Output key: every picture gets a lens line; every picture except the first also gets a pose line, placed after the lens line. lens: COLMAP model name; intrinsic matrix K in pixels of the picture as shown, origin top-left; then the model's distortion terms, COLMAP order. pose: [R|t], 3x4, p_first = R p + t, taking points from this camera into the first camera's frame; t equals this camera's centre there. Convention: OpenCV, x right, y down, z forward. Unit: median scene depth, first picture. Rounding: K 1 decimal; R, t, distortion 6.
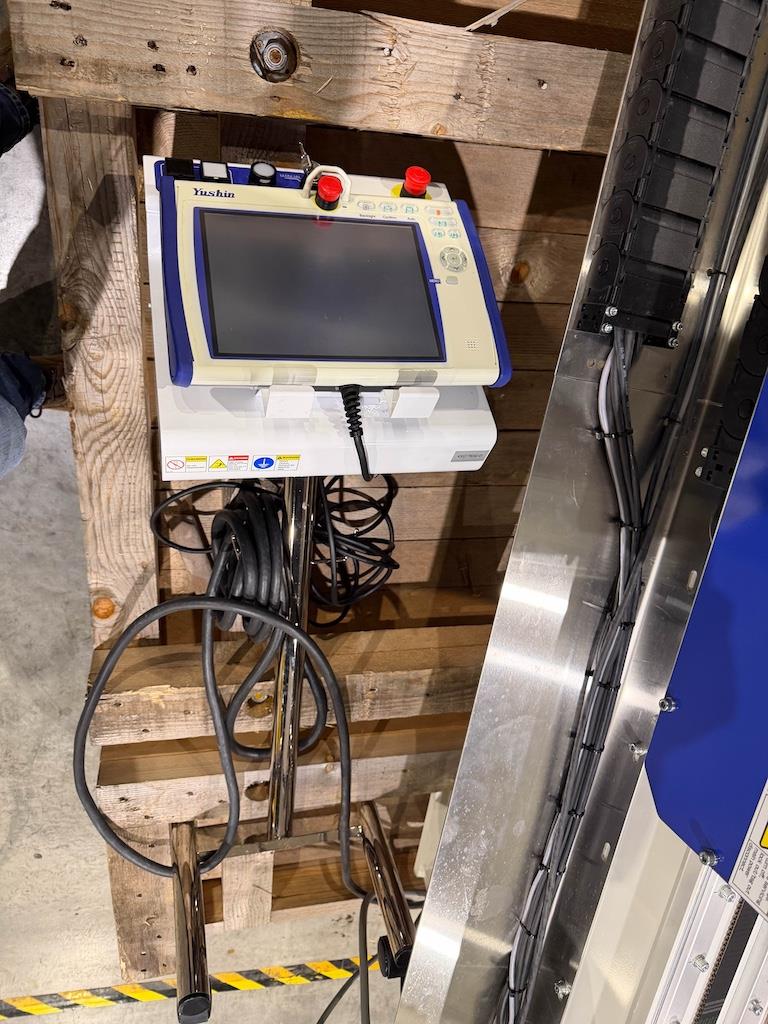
lens RADIAL K [[689.7, 0, 384.0], [0, 689.7, 512.0], [0, 0, 1]] dist [-0.000326, -0.005055]
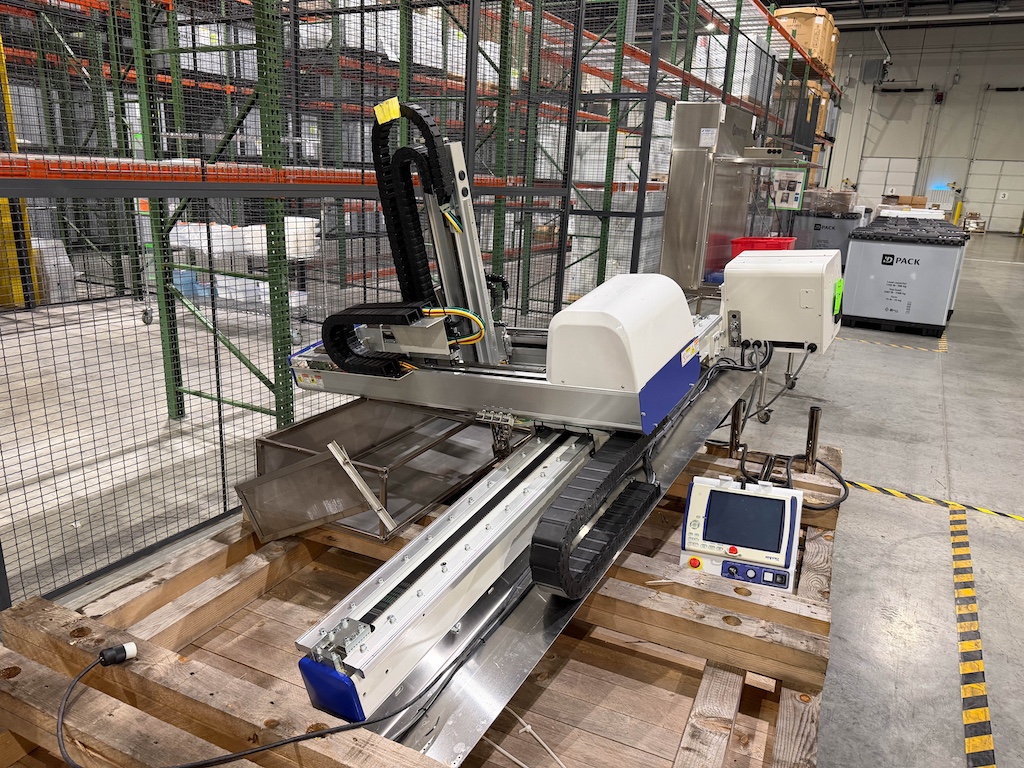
lens RADIAL K [[703.1, 0, 512.0], [0, 703.1, 384.0], [0, 0, 1]] dist [-0.003768, -0.006855]
pose [[-0.911383, -0.328631, 0.247755, 0.207422], [0.407778, -0.639643, 0.651594, -1.772712], [-0.055660, 0.694880, 0.716968, -1.227516]]
